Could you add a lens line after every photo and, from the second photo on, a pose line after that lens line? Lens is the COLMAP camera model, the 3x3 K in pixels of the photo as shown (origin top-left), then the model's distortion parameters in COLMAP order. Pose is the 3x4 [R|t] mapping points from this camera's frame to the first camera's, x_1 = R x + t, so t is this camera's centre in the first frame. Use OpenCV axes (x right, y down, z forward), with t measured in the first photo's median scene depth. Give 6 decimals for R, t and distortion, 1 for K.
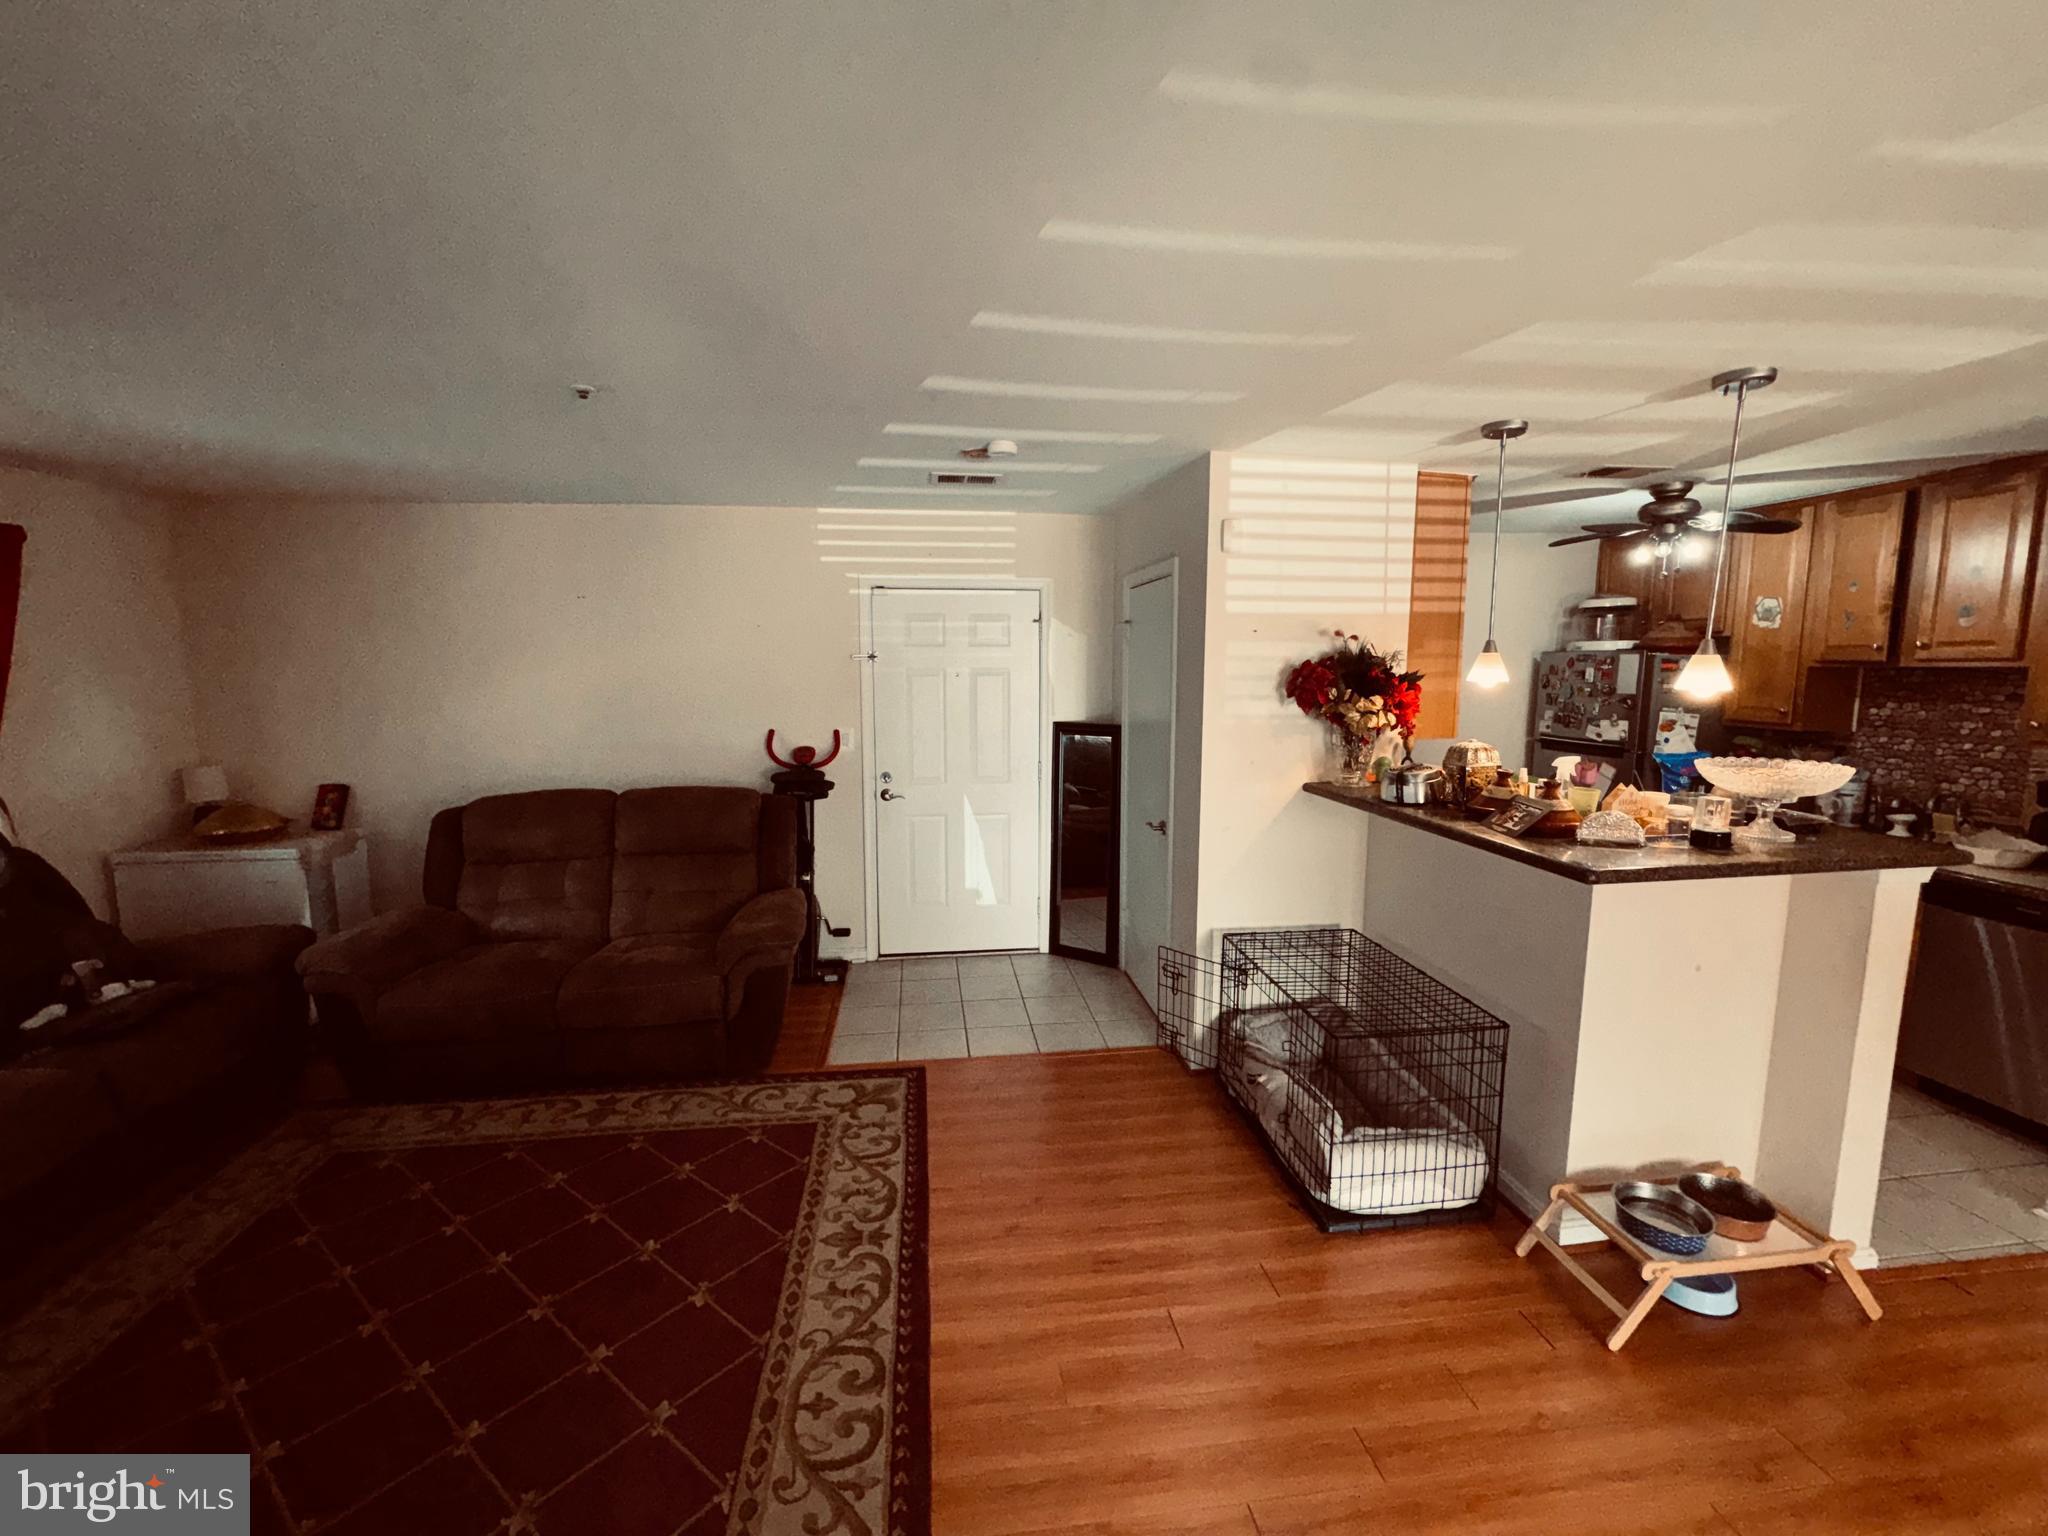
lens RADIAL K [[819.0, 0, 1022.5], [0, 819.0, 766.0], [0, 0, 1]] dist [-0.004421, 0.000518]
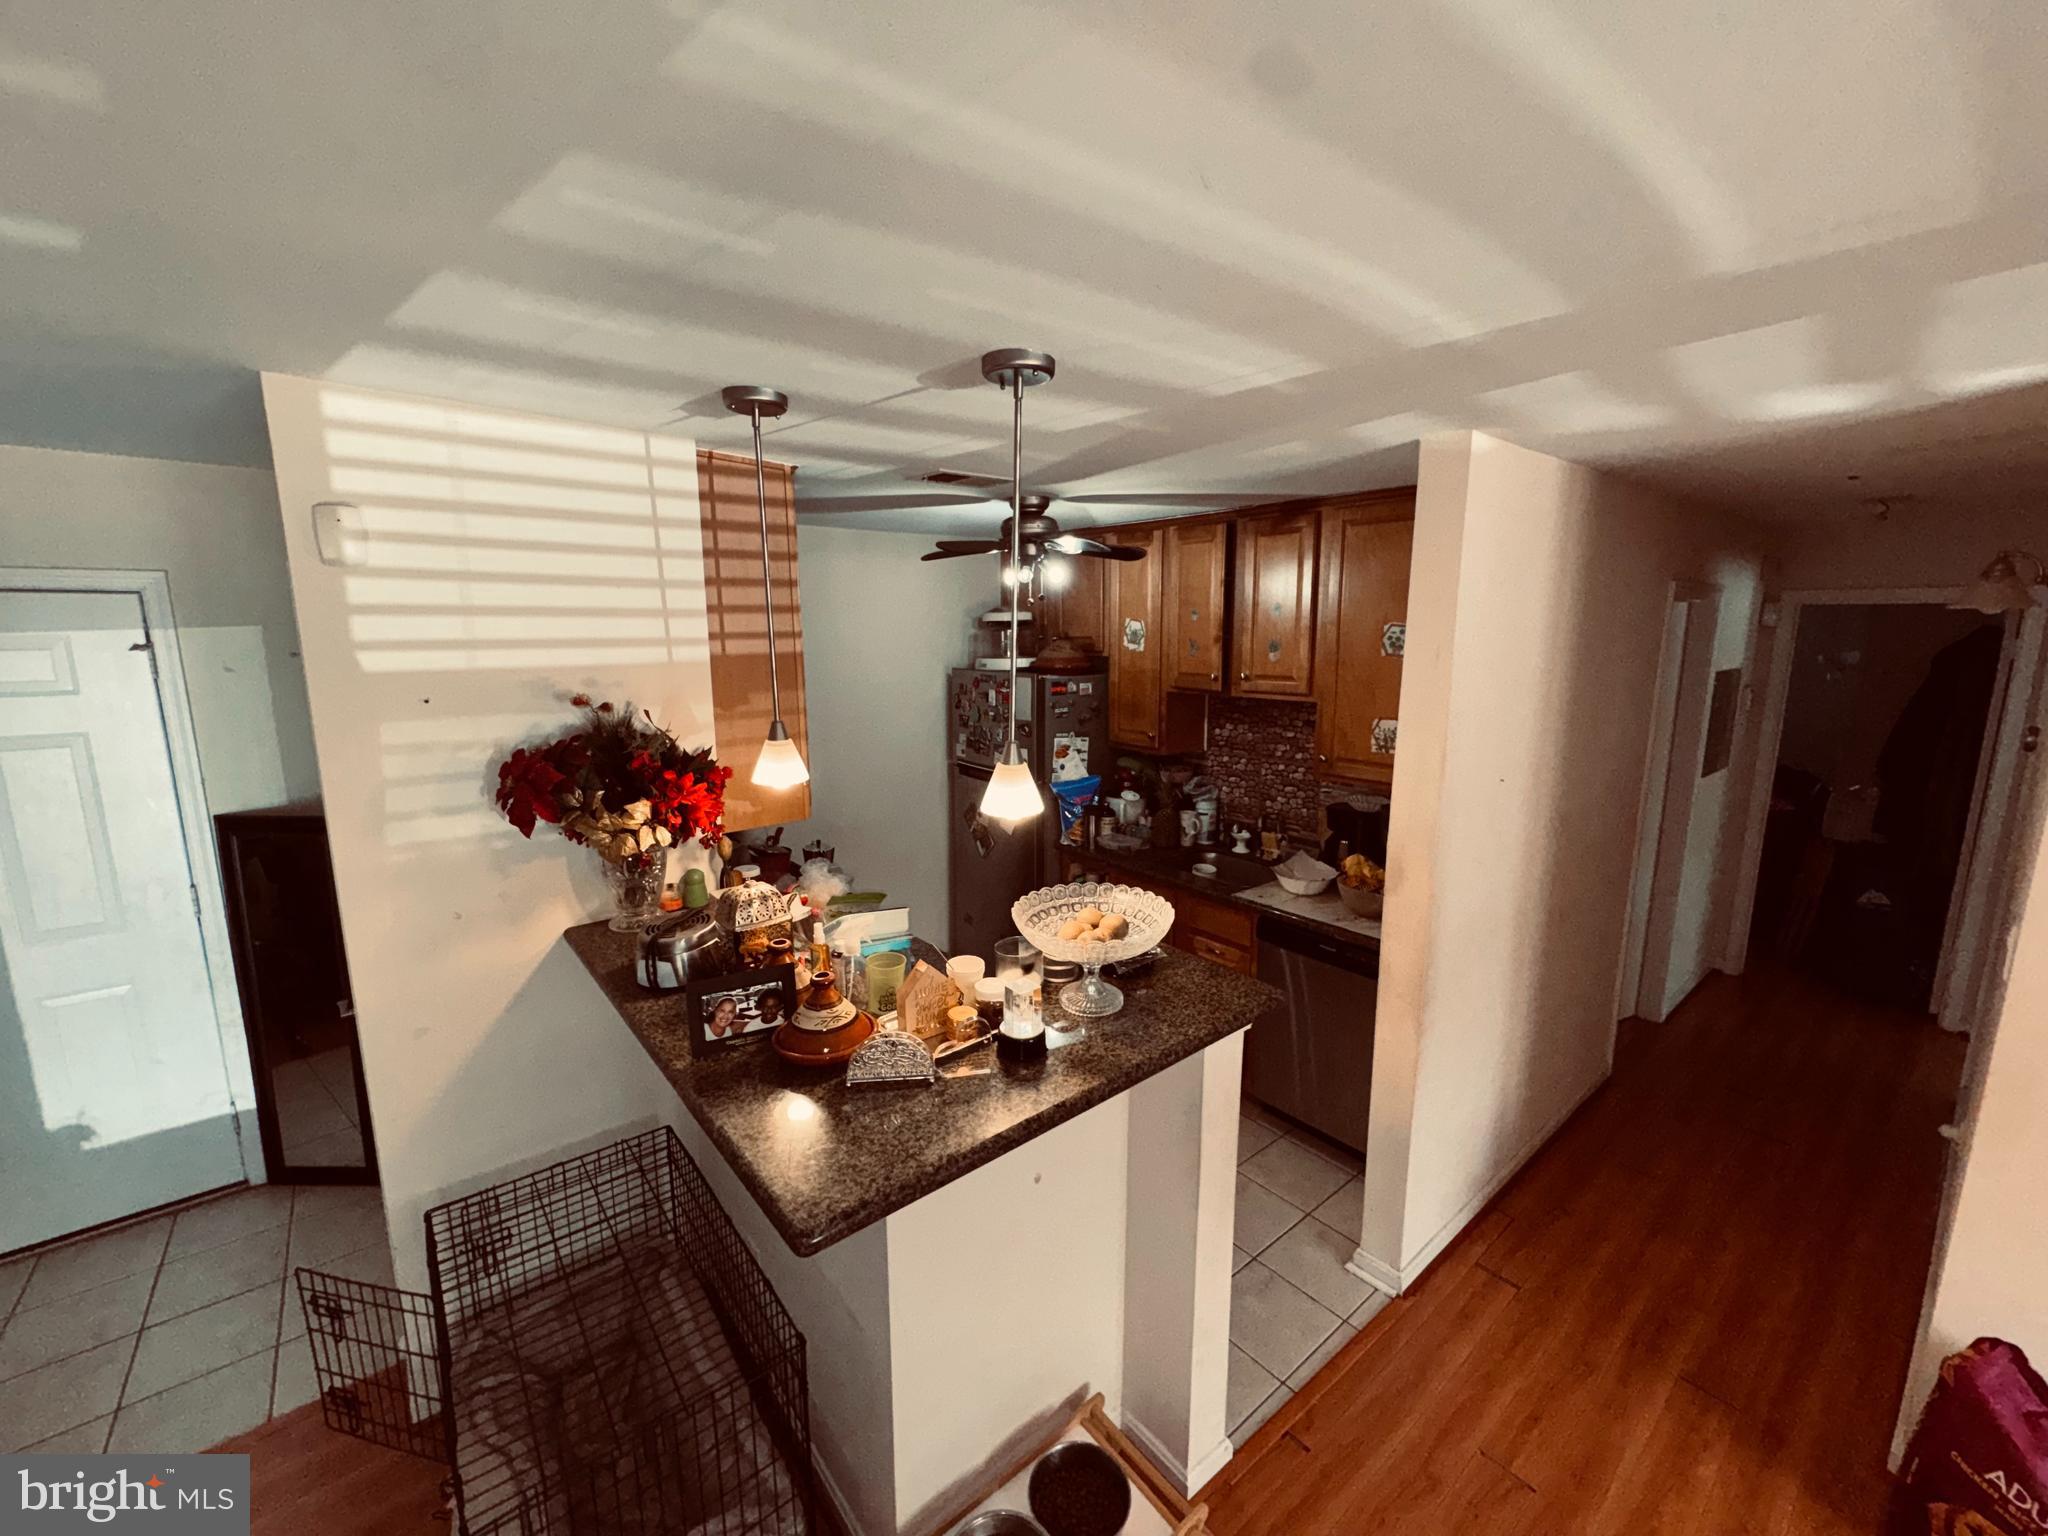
lens RADIAL K [[819.0, 0, 1021.6], [0, 819.0, 764.2], [0, 0, 1]] dist [-0.004421, 0.000518]
pose [[0.852859, -0.088601, 0.514568, 0.335722], [0.067445, 0.995935, 0.059700, -0.123299], [-0.517766, -0.016211, 0.855368, 0.272556]]
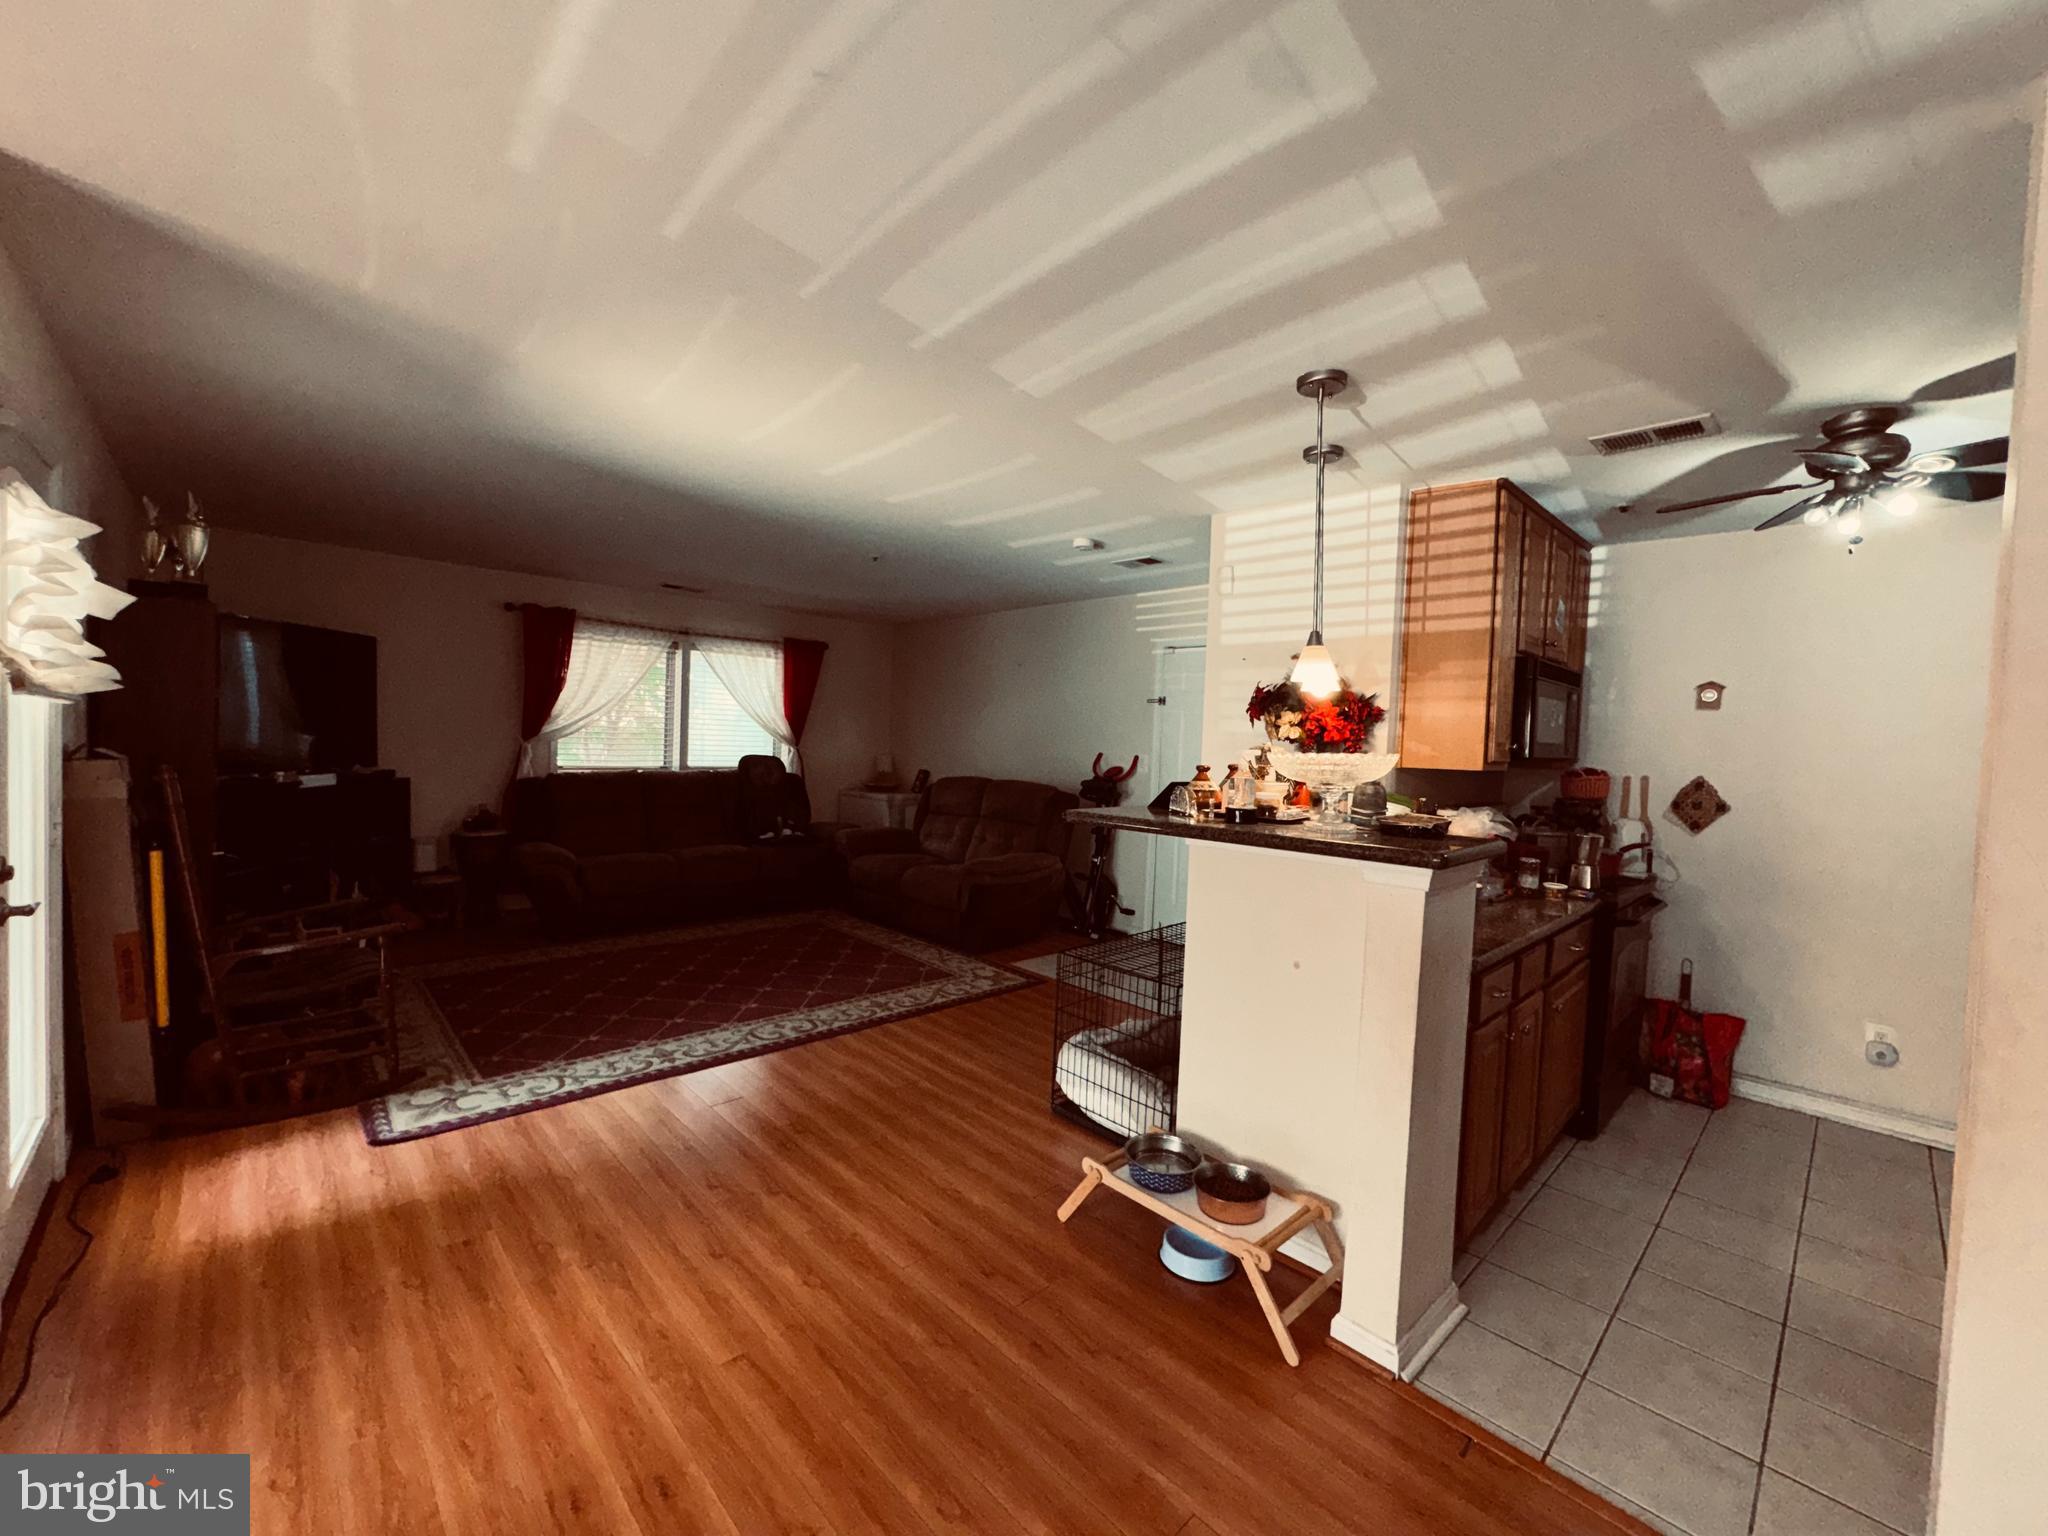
lens RADIAL K [[819.0, 0, 1021.4], [0, 819.0, 766.2], [0, 0, 1]] dist [-0.004421, 0.000518]
pose [[0.589840, 0.053184, -0.805767, 1.008316], [-0.142911, 0.988953, -0.039339, 0.071027], [0.794774, 0.138357, 0.590925, 0.096403]]
